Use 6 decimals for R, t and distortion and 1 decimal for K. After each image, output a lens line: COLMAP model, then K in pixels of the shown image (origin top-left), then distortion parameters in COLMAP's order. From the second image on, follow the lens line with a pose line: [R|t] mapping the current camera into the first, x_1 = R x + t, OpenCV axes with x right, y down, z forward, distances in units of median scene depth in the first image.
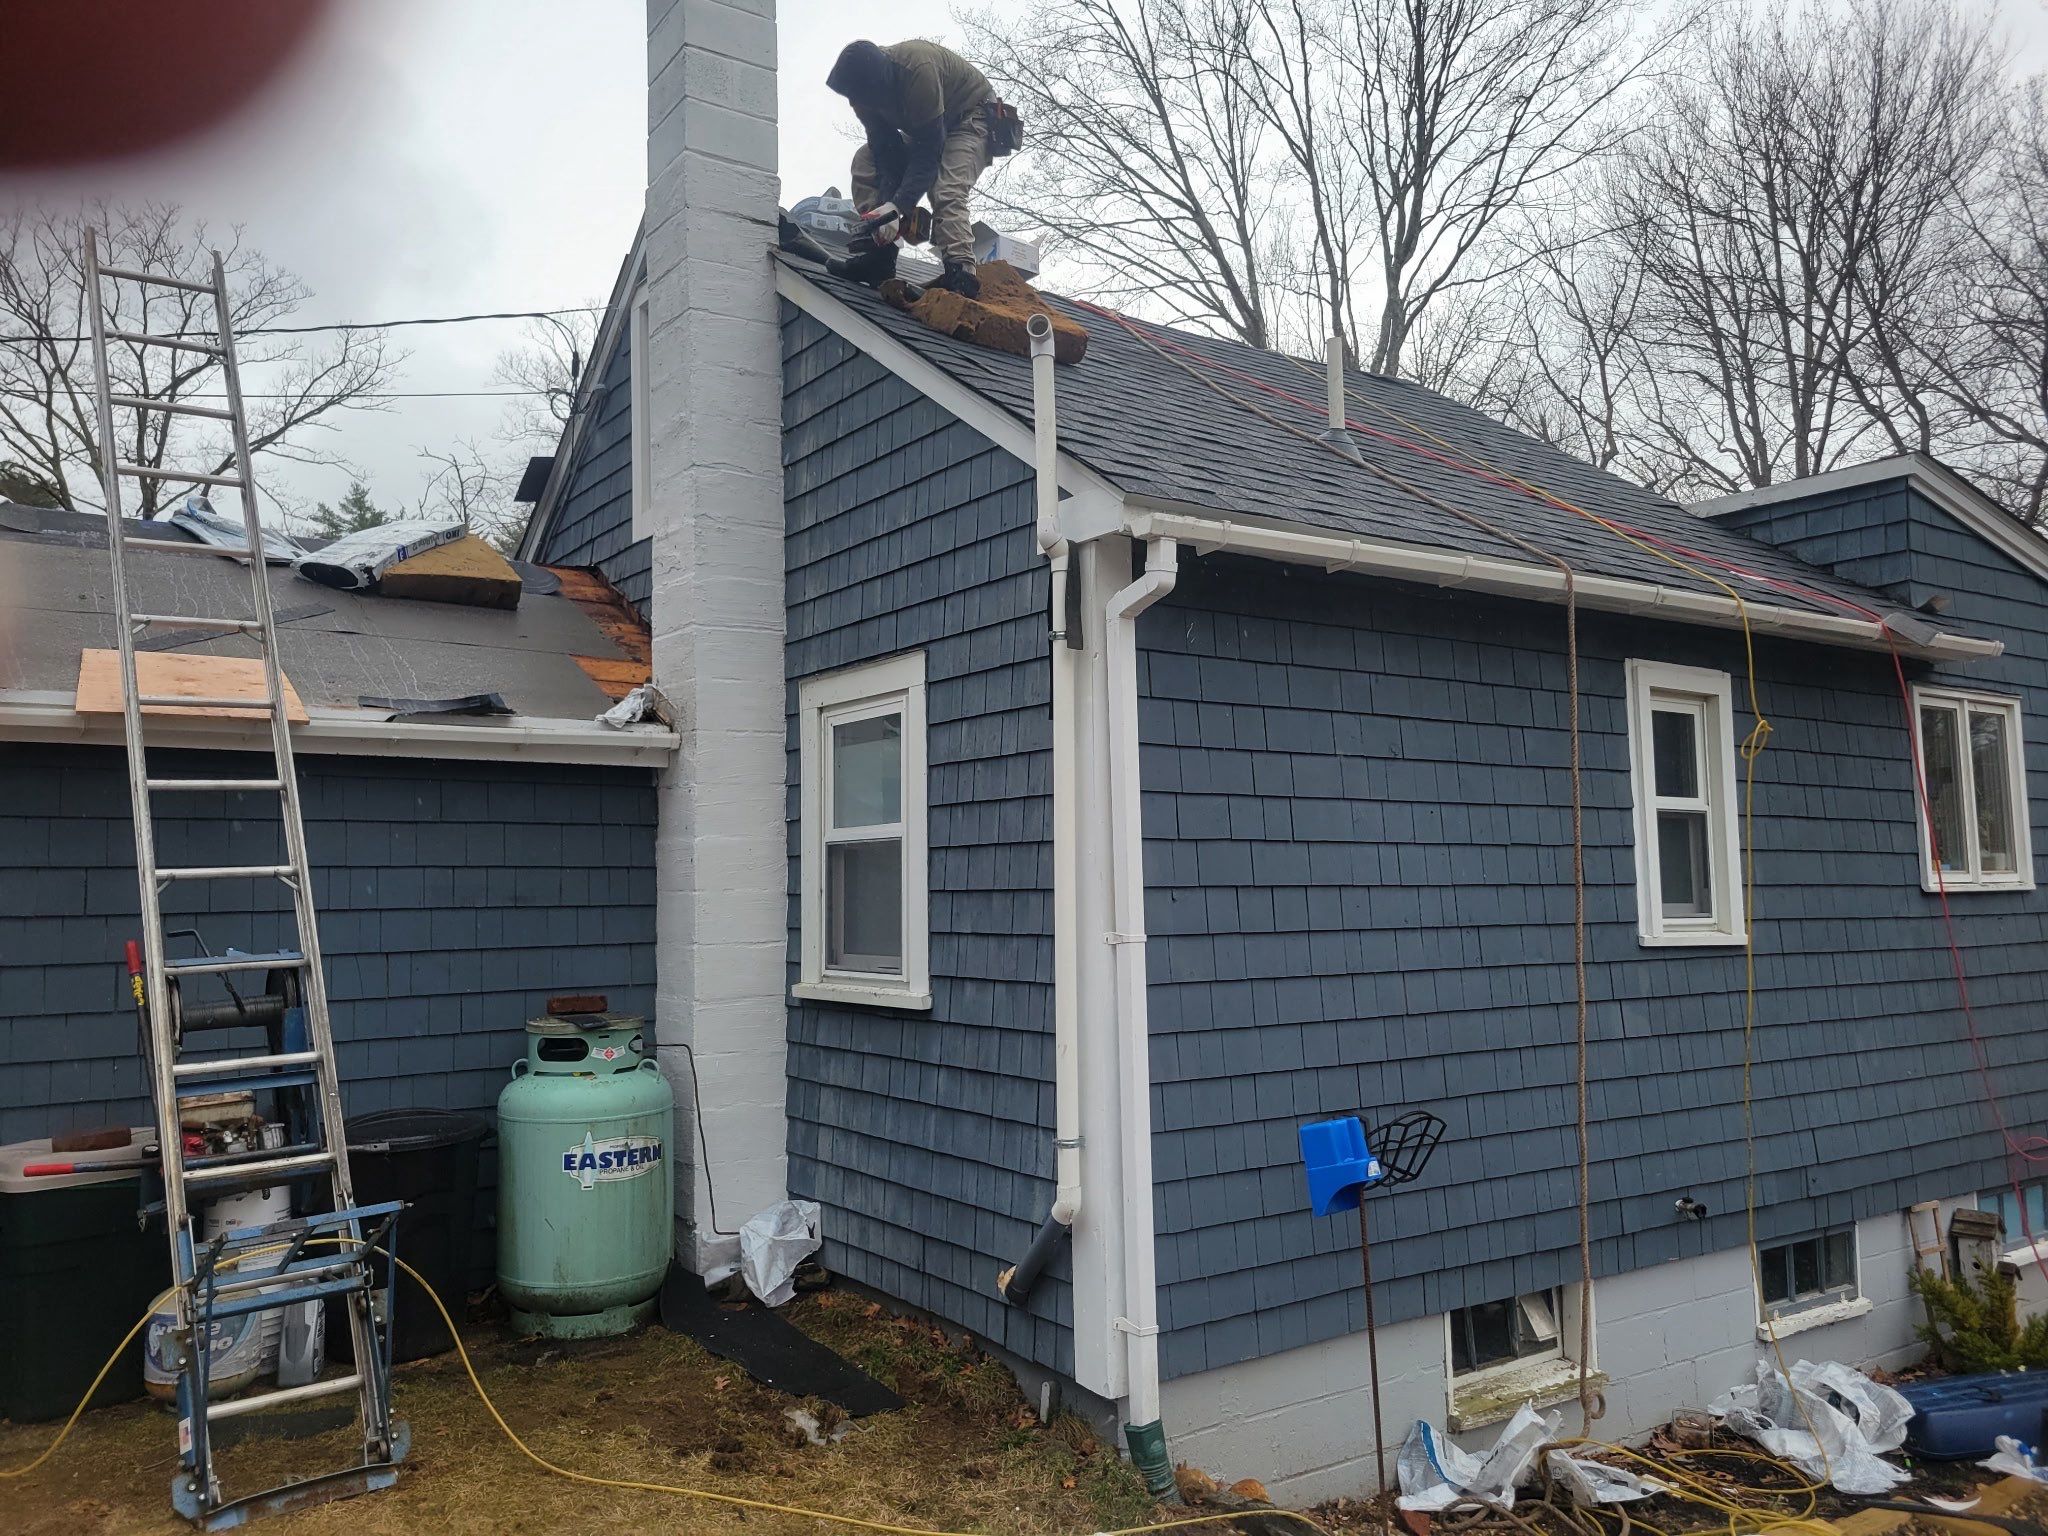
lens RADIAL K [[1571.8, 0, 979.6], [0, 1571.8, 759.8], [0, 0, 1]] dist [0.047593, -0.033042]
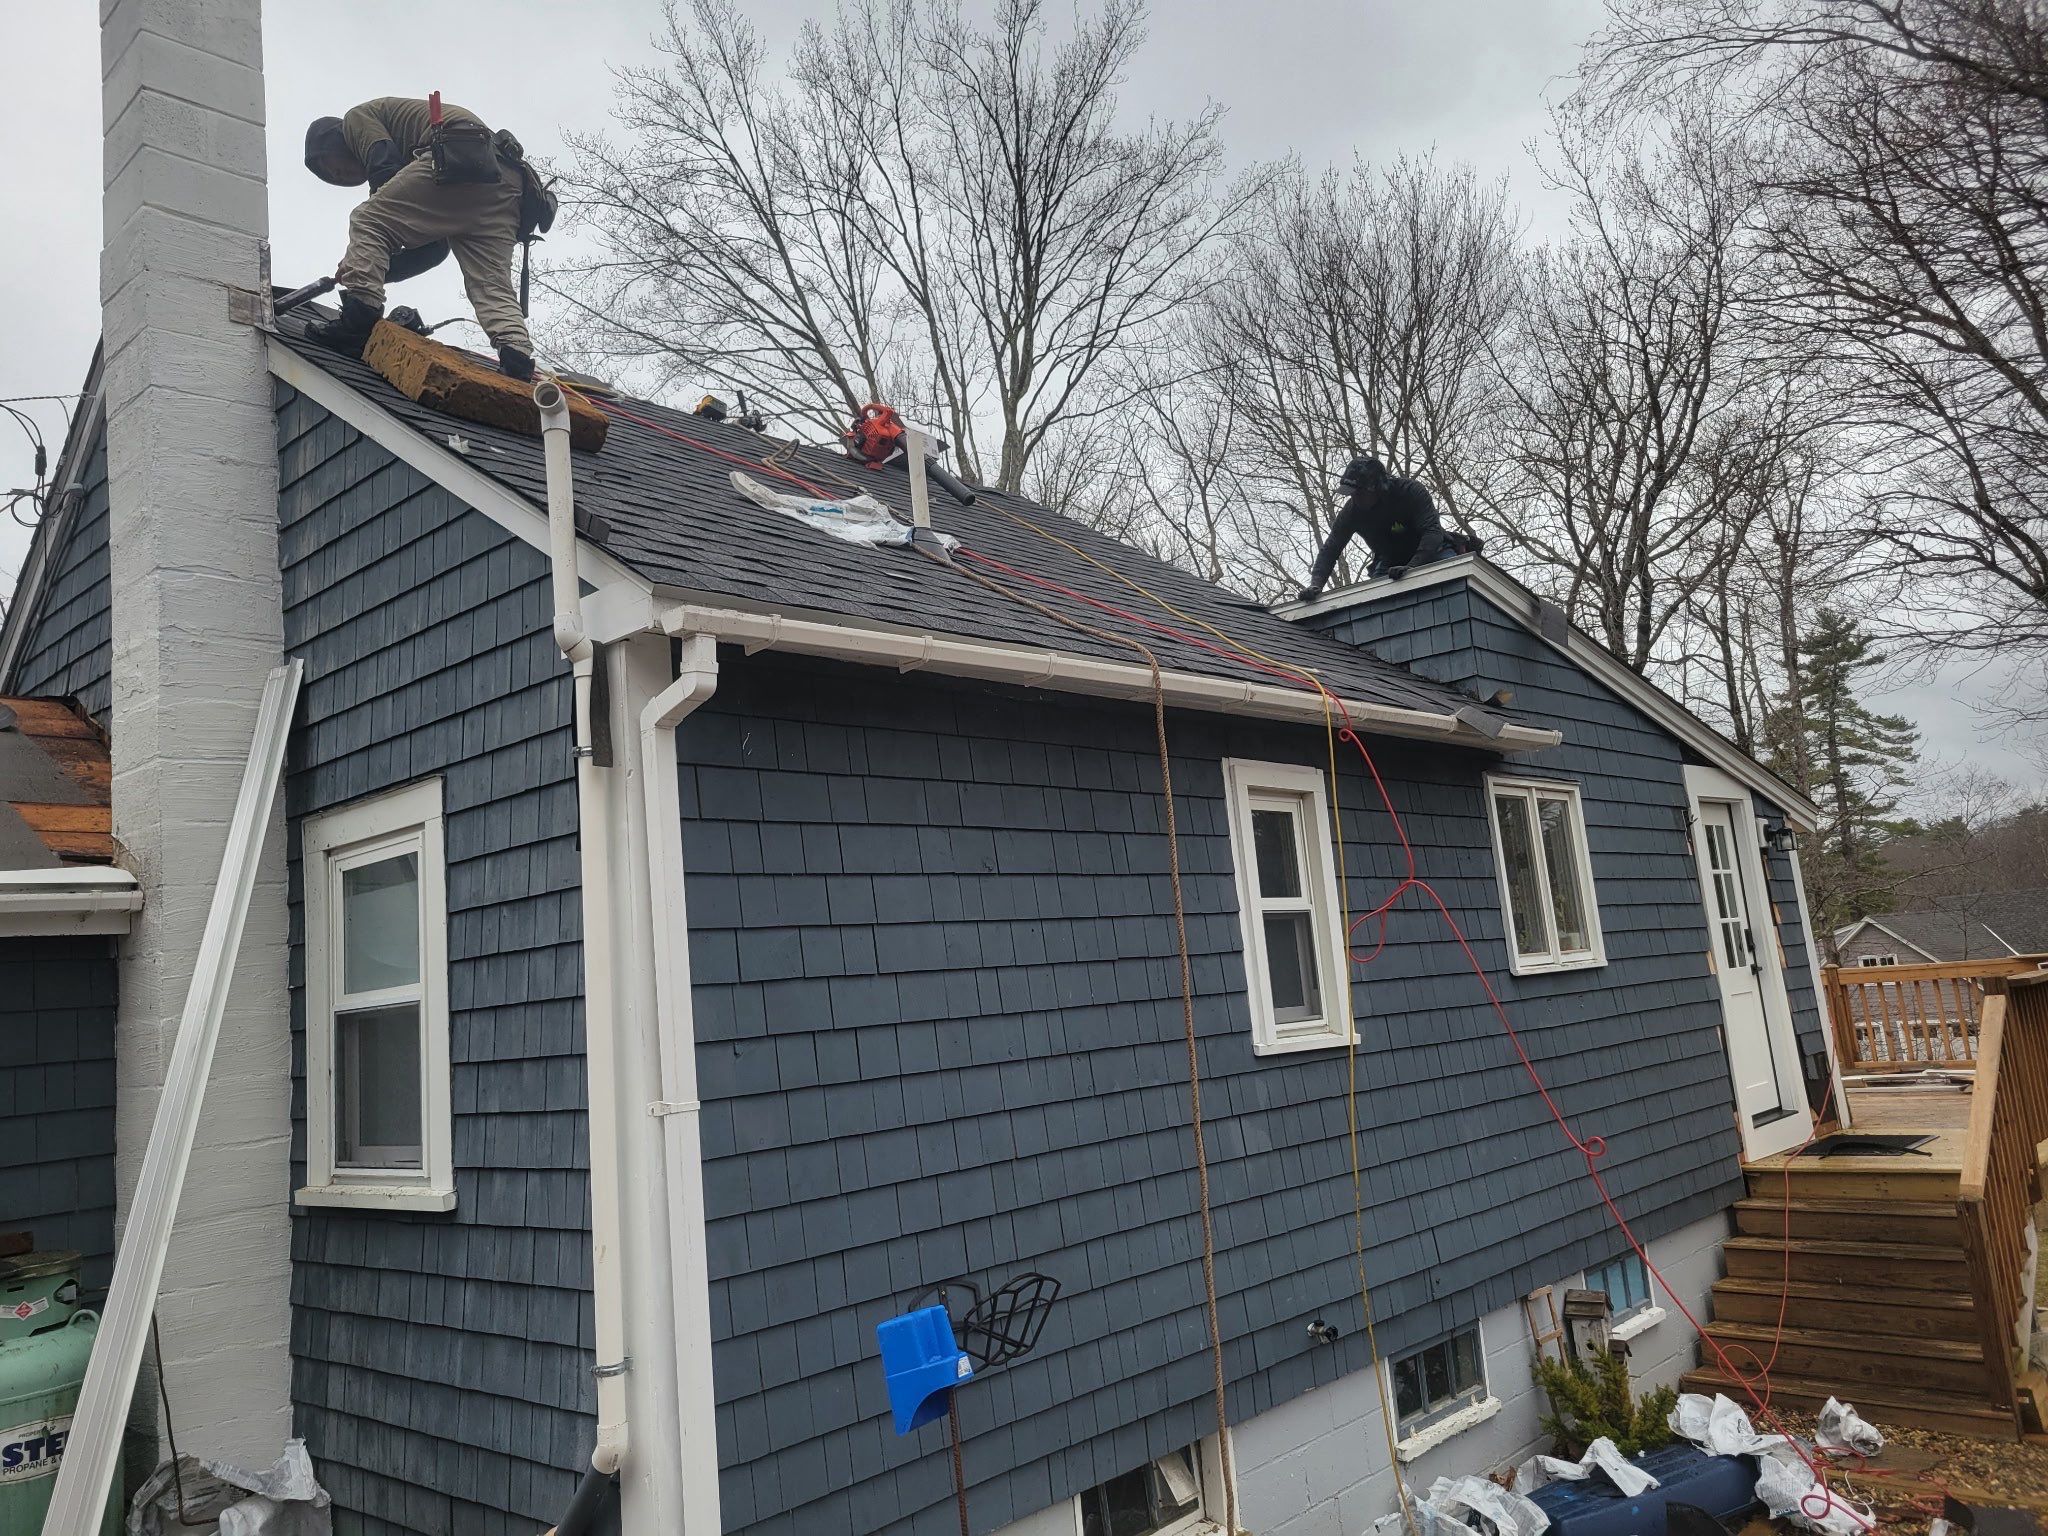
lens RADIAL K [[1571.8, 0, 979.6], [0, 1571.8, 759.8], [0, 0, 1]] dist [0.047593, -0.033042]
pose [[0.975022, -0.037681, 0.218888, 0.056086], [0.054676, 0.995897, -0.072111, -0.001432], [-0.215273, 0.082278, 0.973082, 0.099366]]
